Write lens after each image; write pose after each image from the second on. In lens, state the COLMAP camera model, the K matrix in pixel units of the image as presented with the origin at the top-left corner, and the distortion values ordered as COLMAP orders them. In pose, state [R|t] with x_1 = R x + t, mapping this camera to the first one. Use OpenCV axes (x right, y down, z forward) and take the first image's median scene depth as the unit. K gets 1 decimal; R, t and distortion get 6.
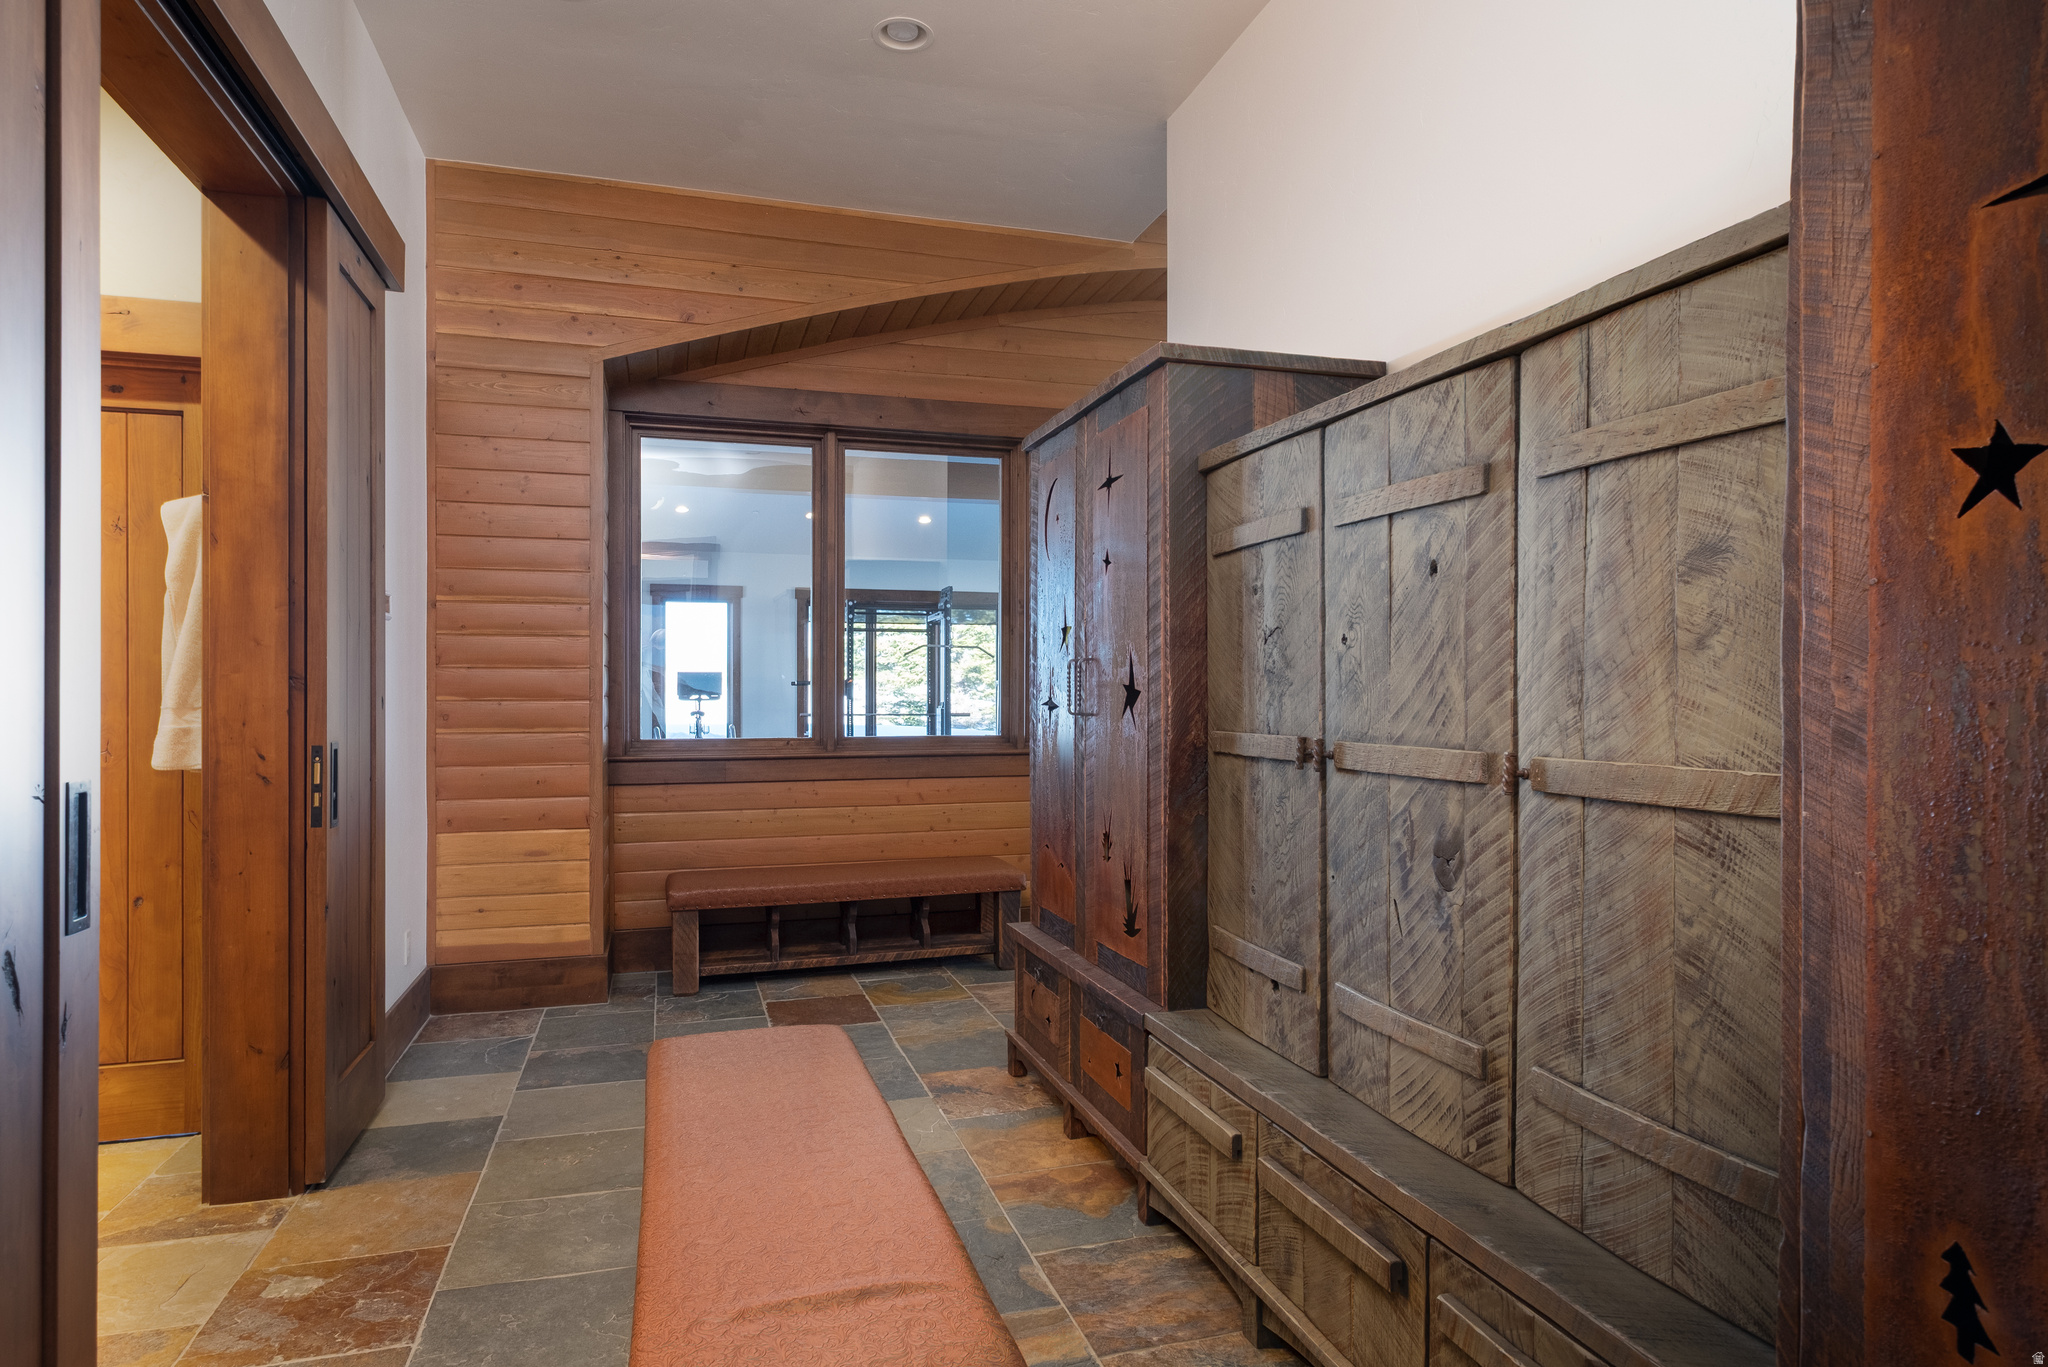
lens RADIAL K [[1145.5, 0, 1024.0], [0, 1145.5, 683.5], [0, 0, 1]] dist [-0.002968, -0.000284]
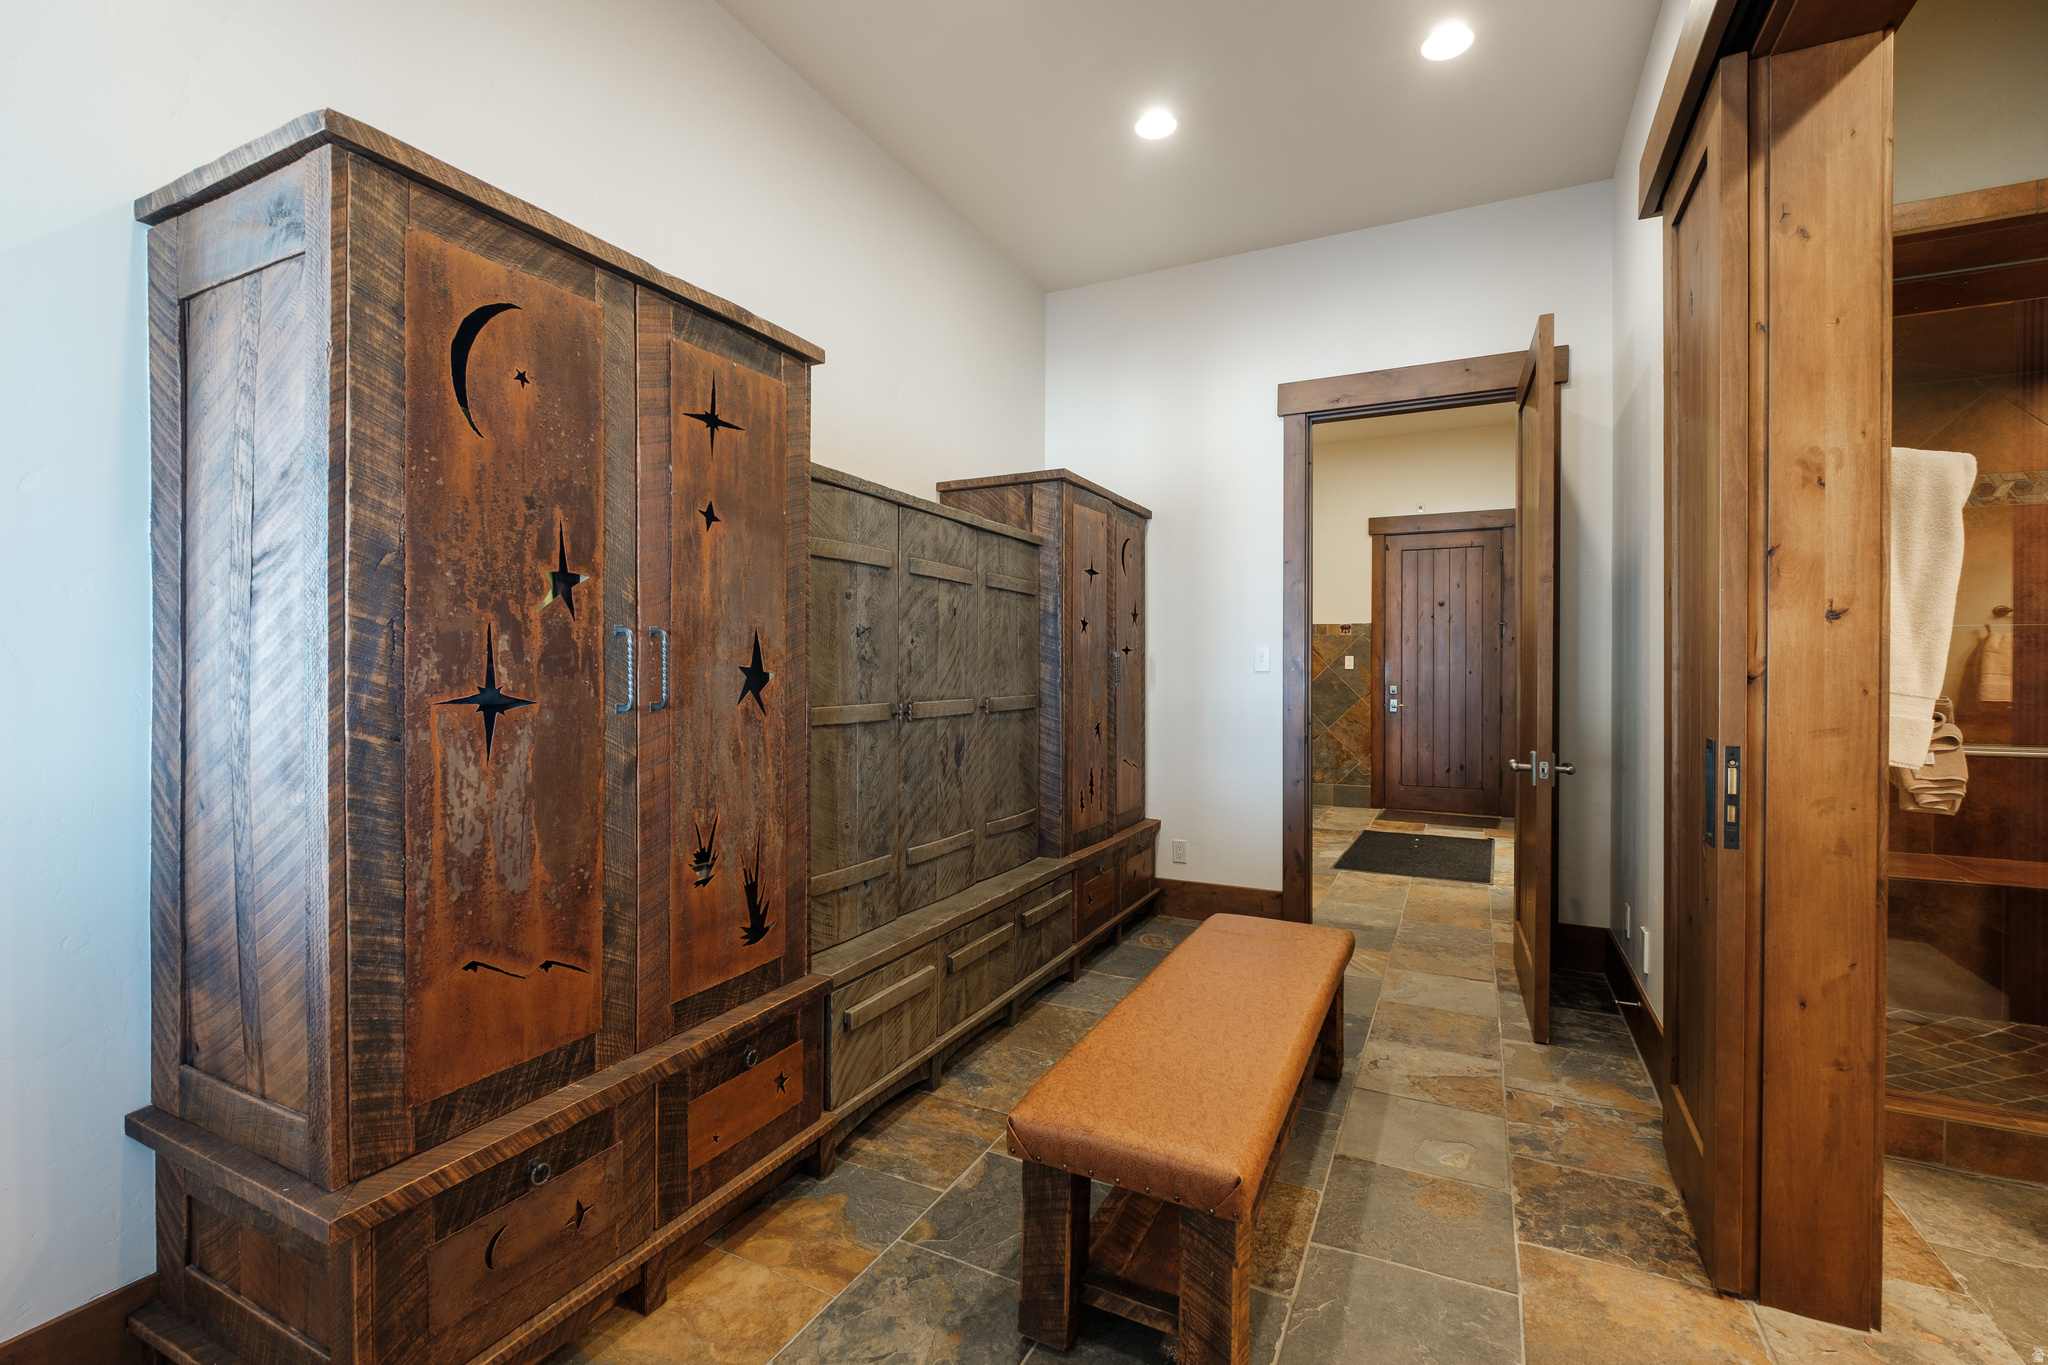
lens RADIAL K [[894.3, 0, 1024.0], [0, 894.3, 682.5], [0, 0, 1]] dist [0.000379, -0.000052]
pose [[-0.724666, -0.004520, 0.689085, -0.665022], [0.001070, 0.999970, 0.007684, 0.010385], [-0.689099, 0.006305, -0.724639, 1.648842]]
